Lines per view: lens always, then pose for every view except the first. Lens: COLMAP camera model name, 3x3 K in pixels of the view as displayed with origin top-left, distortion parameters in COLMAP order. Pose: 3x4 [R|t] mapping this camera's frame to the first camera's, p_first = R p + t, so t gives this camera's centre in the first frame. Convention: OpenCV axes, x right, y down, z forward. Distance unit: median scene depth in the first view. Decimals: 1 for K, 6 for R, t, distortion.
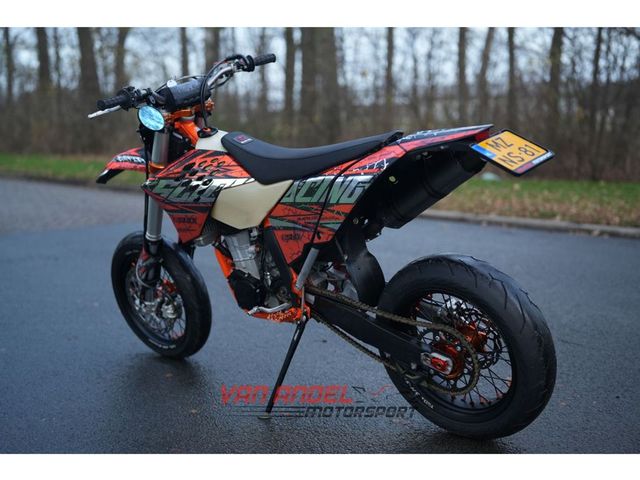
lens RADIAL K [[928.4, 0, 318.1], [0, 928.4, 242.5], [0, 0, 1]] dist [0.137144, 0.000000]
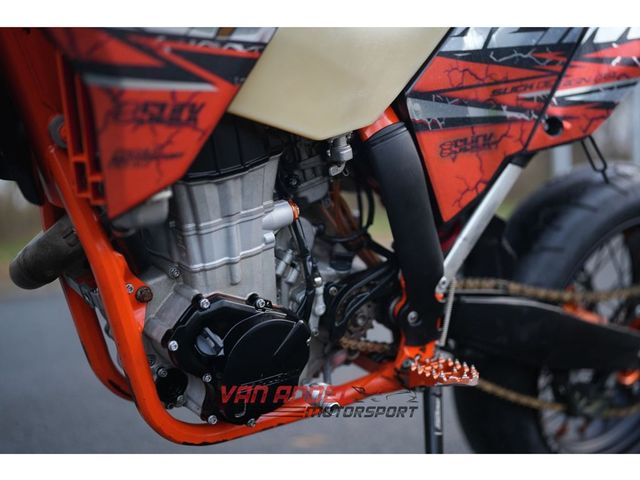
lens RADIAL K [[928.4, 0, 316.9], [0, 928.4, 241.7], [0, 0, 1]] dist [0.137144, 0.000000]
pose [[0.141609, -0.049453, 0.988687, -0.426774], [0.187379, 0.982035, 0.022282, 0.013403], [-0.972027, 0.182104, 0.148332, 1.033109]]
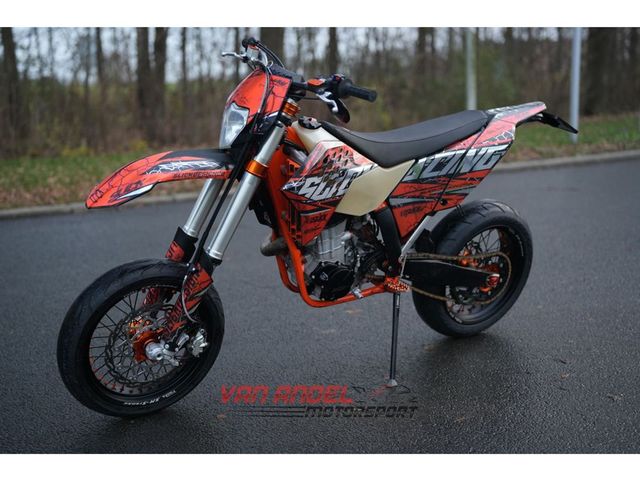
lens RADIAL K [[928.4, 0, 321.1], [0, 928.4, 237.1], [0, 0, 1]] dist [0.137144, 0.000000]
pose [[0.193936, -0.157936, 0.968217, -1.163515], [0.155469, 0.979431, 0.128624, -0.139058], [-0.968617, 0.125583, 0.214501, 0.888098]]
